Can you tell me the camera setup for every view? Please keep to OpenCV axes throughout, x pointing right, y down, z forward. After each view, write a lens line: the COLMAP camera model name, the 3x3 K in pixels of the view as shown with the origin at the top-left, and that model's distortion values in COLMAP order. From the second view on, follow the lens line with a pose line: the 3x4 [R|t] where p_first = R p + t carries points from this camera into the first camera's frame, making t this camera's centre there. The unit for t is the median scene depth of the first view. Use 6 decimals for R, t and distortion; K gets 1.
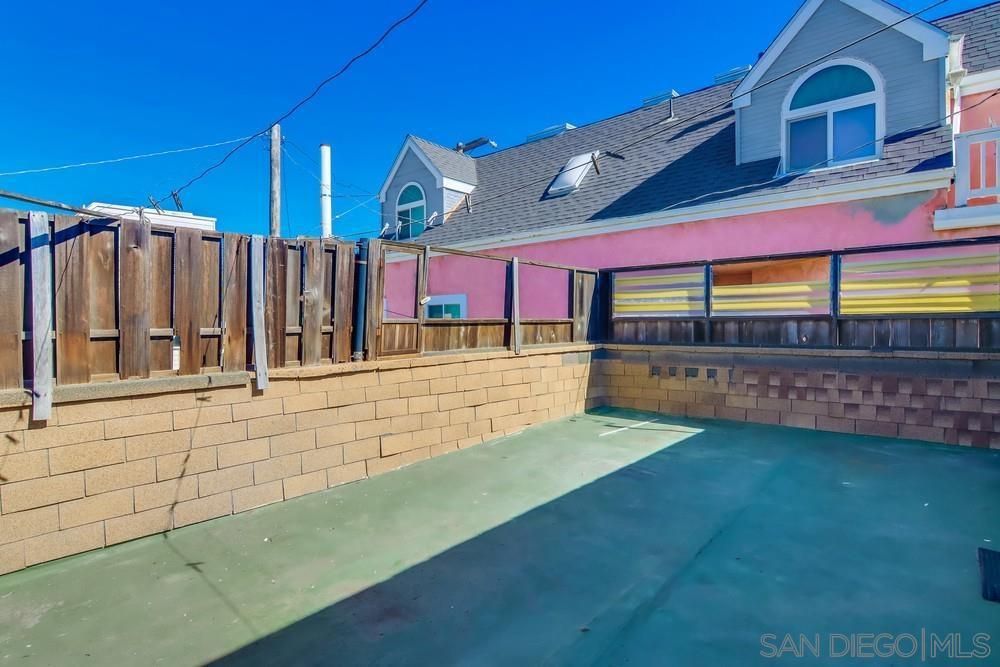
lens RADIAL K [[509.4, 0, 495.0], [0, 509.4, 330.3], [0, 0, 1]] dist [-0.000223, -0.000855]
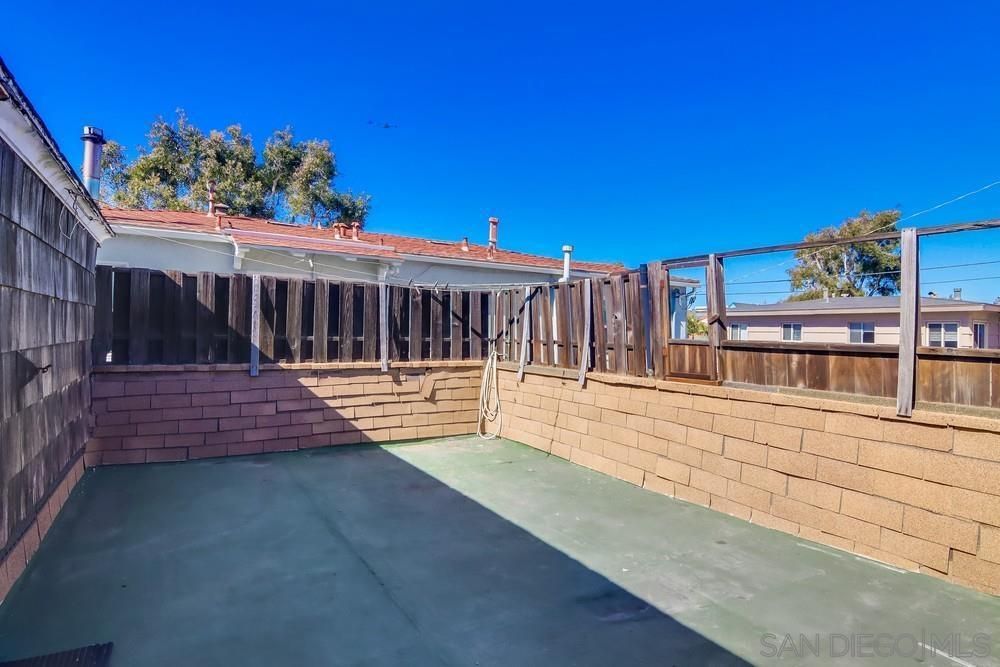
lens RADIAL K [[509.4, 0, 495.0], [0, 509.4, 330.3], [0, 0, 1]] dist [-0.000223, -0.000855]
pose [[-0.275709, 0.001899, -0.961239, 0.822069], [-0.036364, 0.999262, 0.012405, -0.039033], [0.960553, 0.038375, -0.275436, 0.942664]]
